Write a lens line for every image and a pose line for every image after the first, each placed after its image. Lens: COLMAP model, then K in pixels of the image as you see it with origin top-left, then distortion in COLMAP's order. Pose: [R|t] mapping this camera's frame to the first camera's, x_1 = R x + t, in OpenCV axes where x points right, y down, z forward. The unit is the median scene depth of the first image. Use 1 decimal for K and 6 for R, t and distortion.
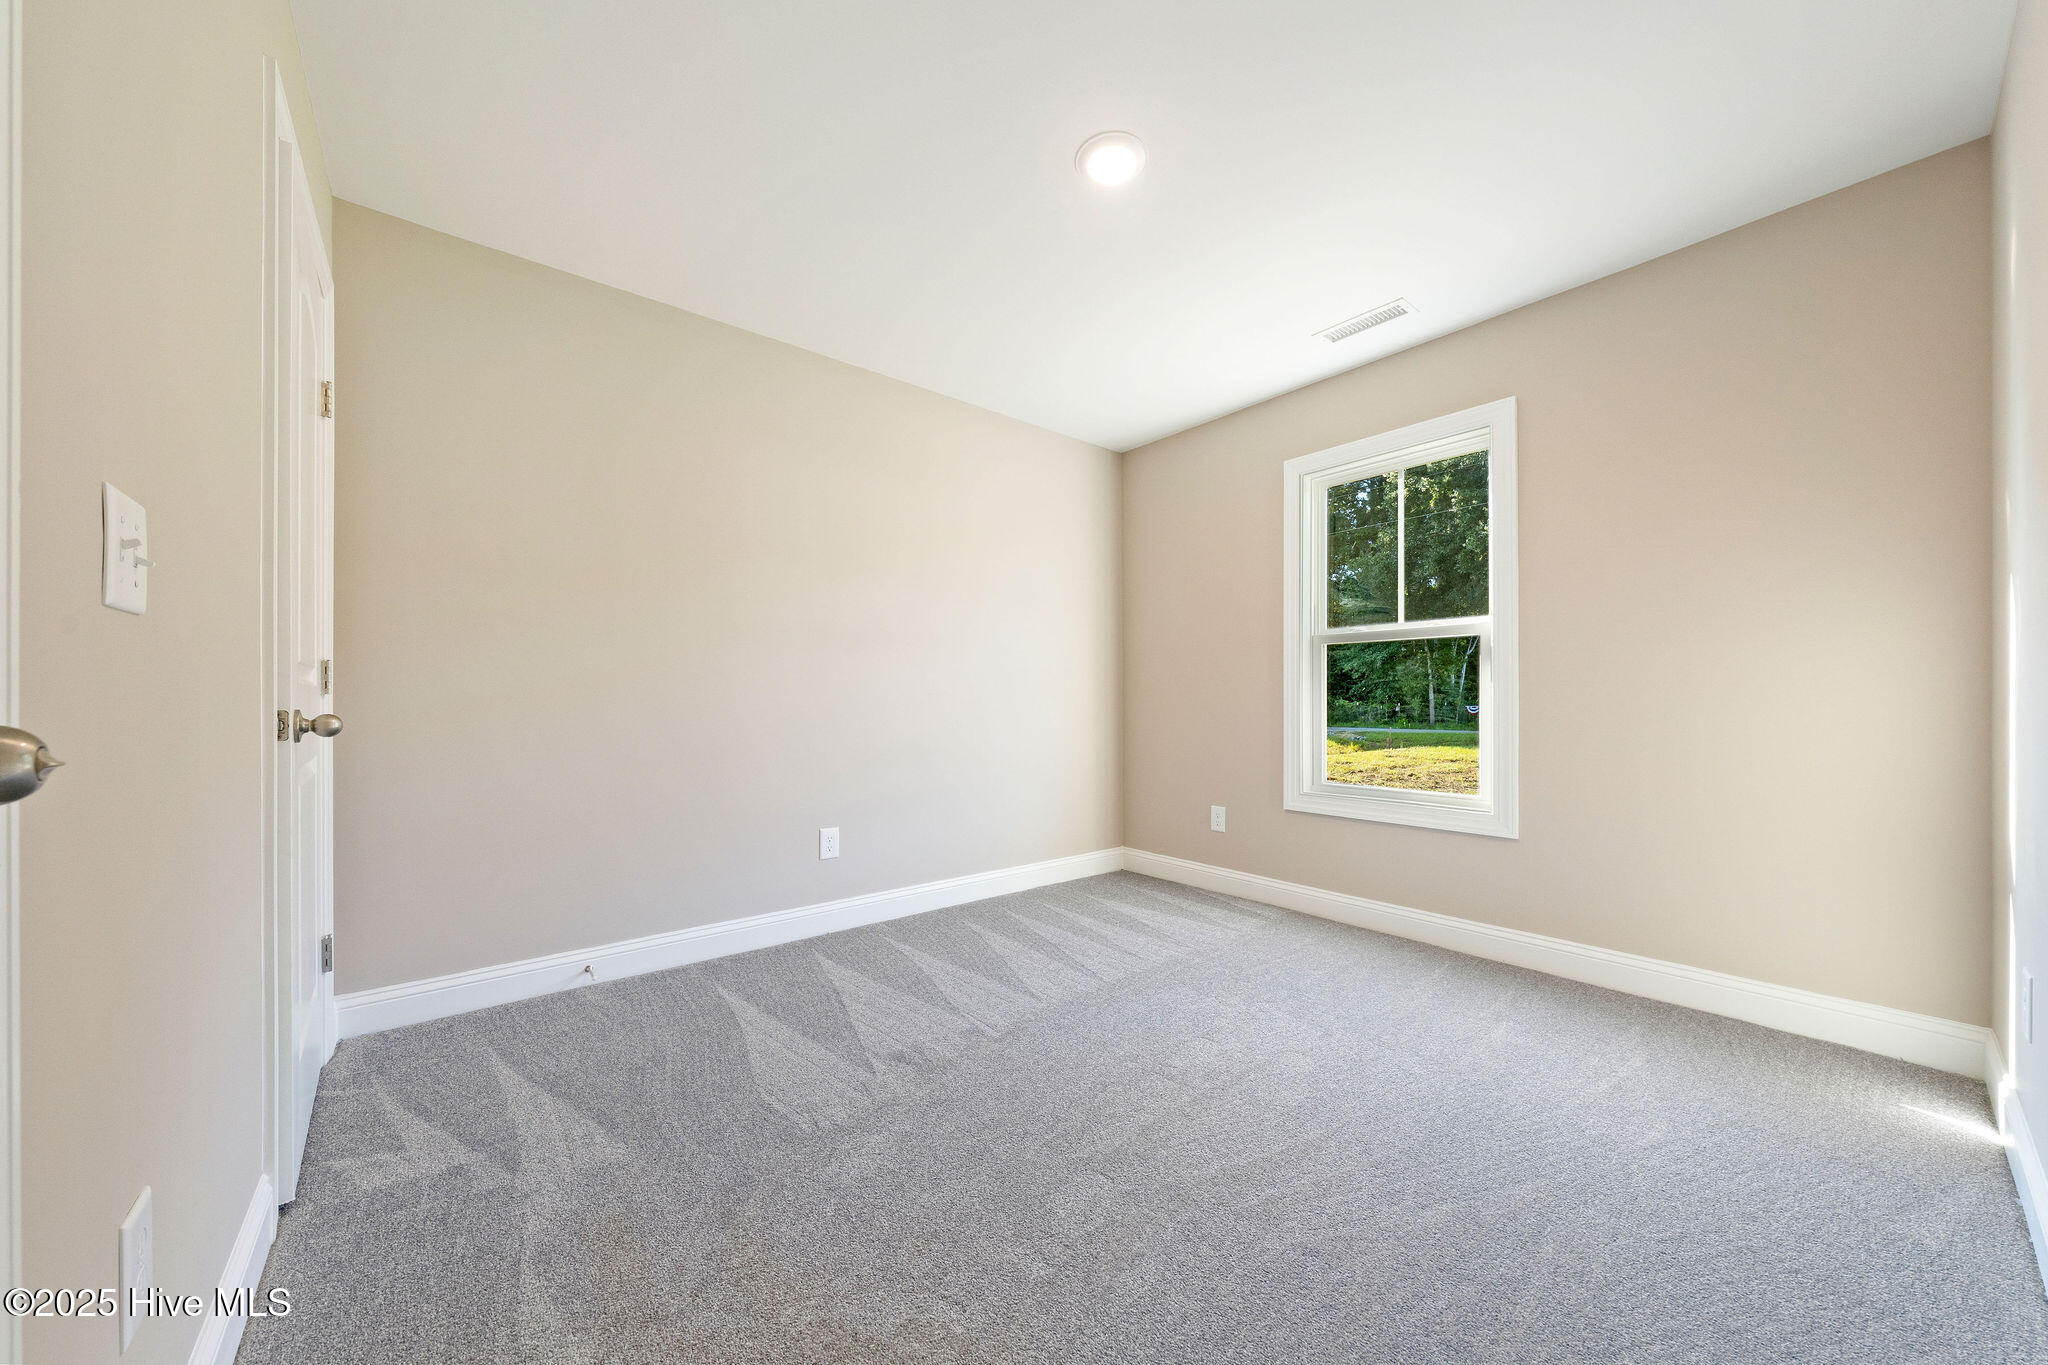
lens RADIAL K [[703.3, 0, 1024.0], [0, 703.3, 682.5], [0, 0, 1]] dist [-0.000218, -0.000009]
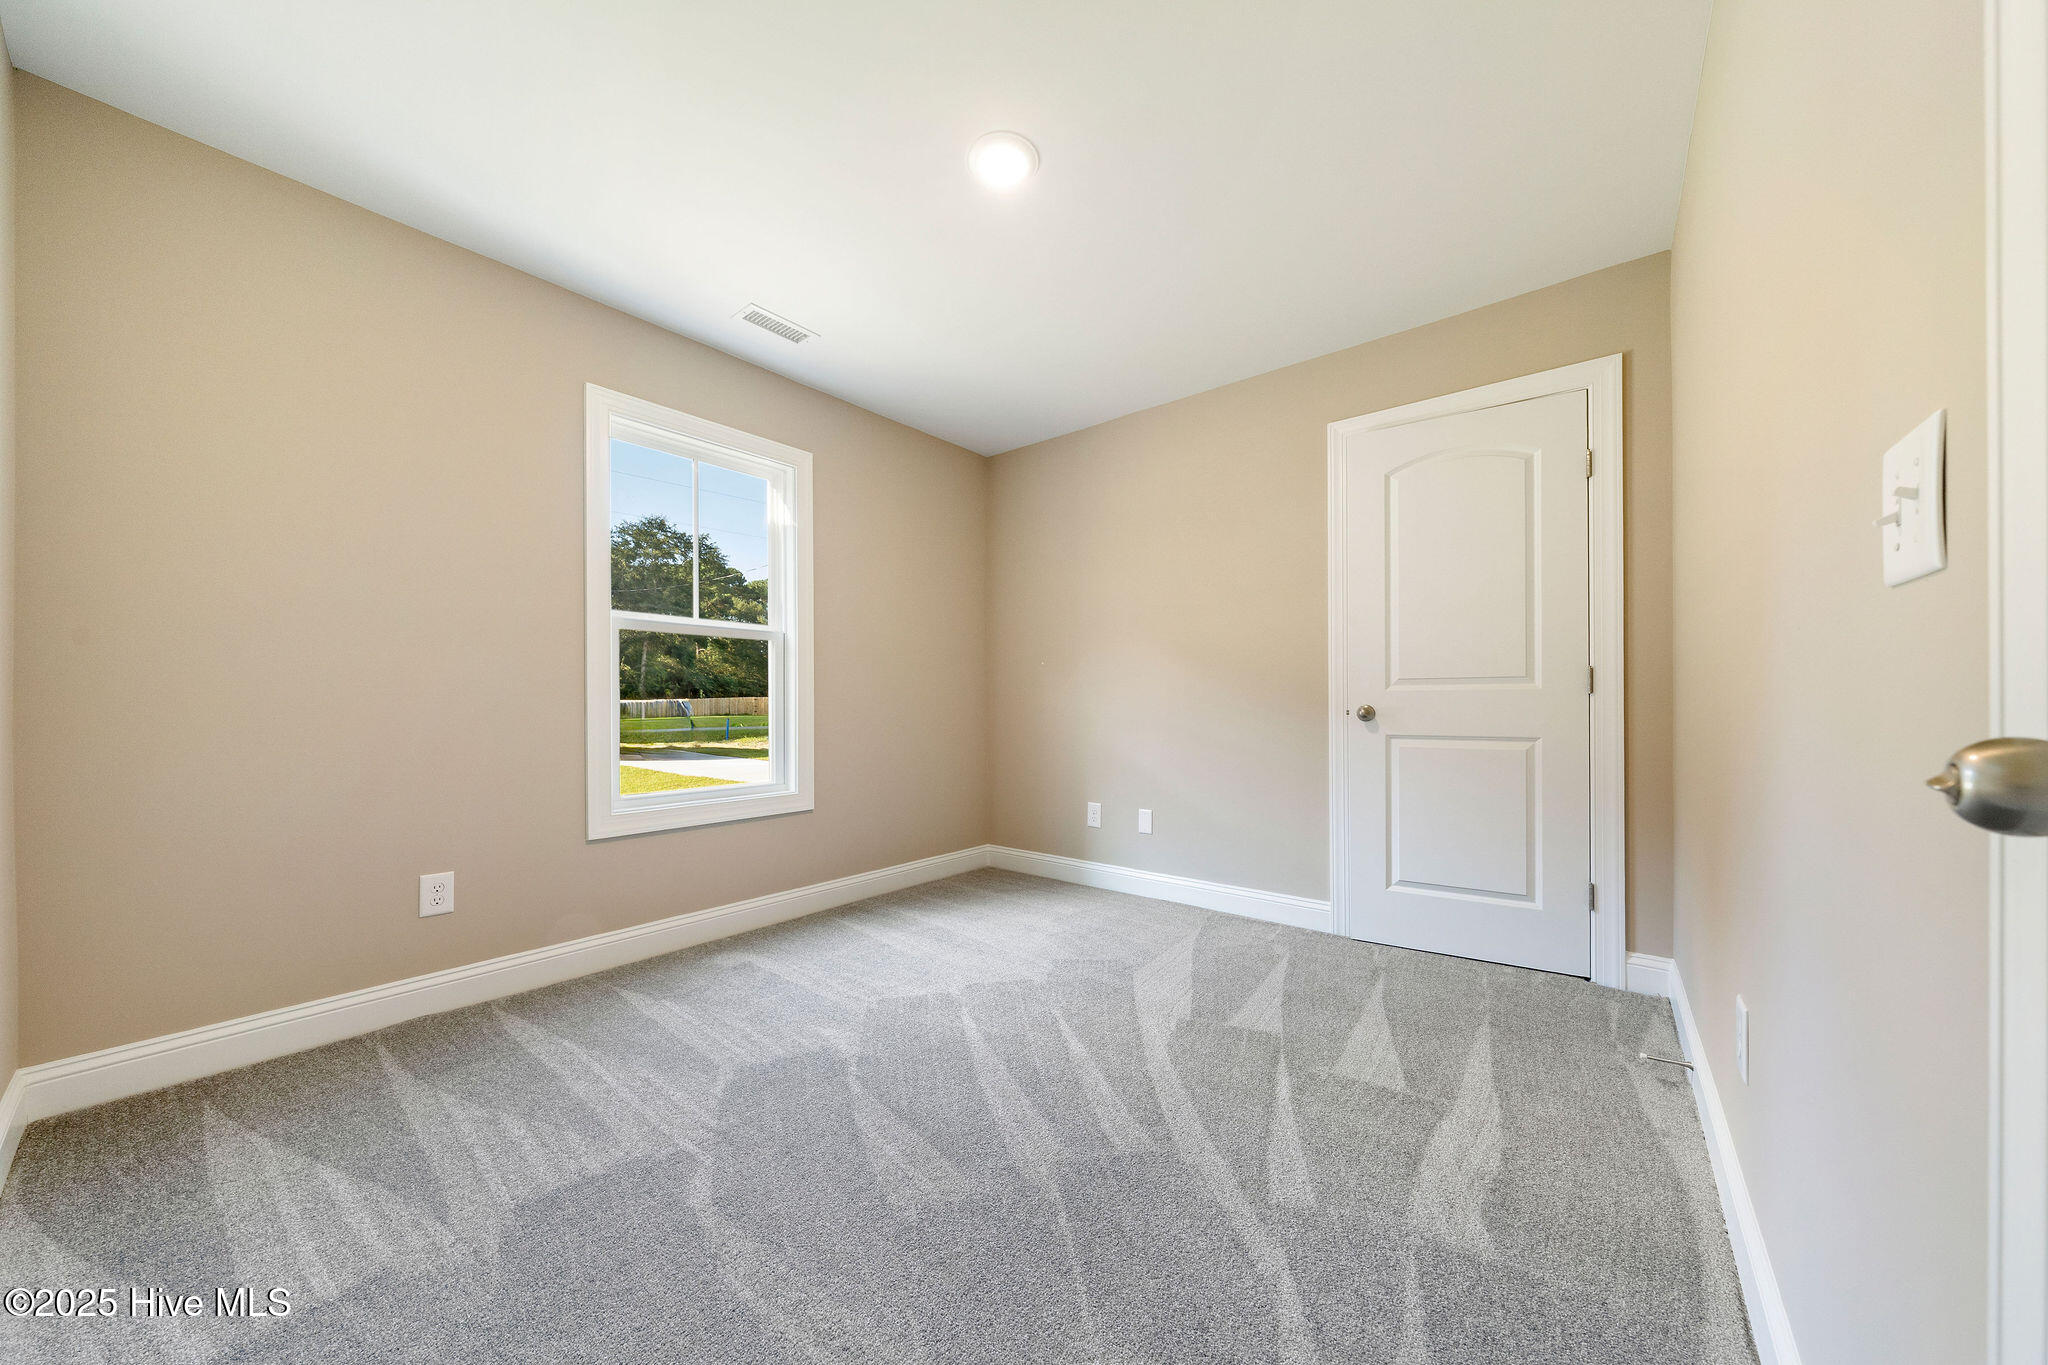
lens RADIAL K [[703.3, 0, 1024.0], [0, 703.3, 682.5], [0, 0, 1]] dist [-0.000218, -0.000009]
pose [[-0.190840, 0.029636, 0.981174, -0.504250], [-0.015033, 0.999339, -0.033109, 0.029013], [-0.981506, -0.021069, -0.190268, 0.740817]]
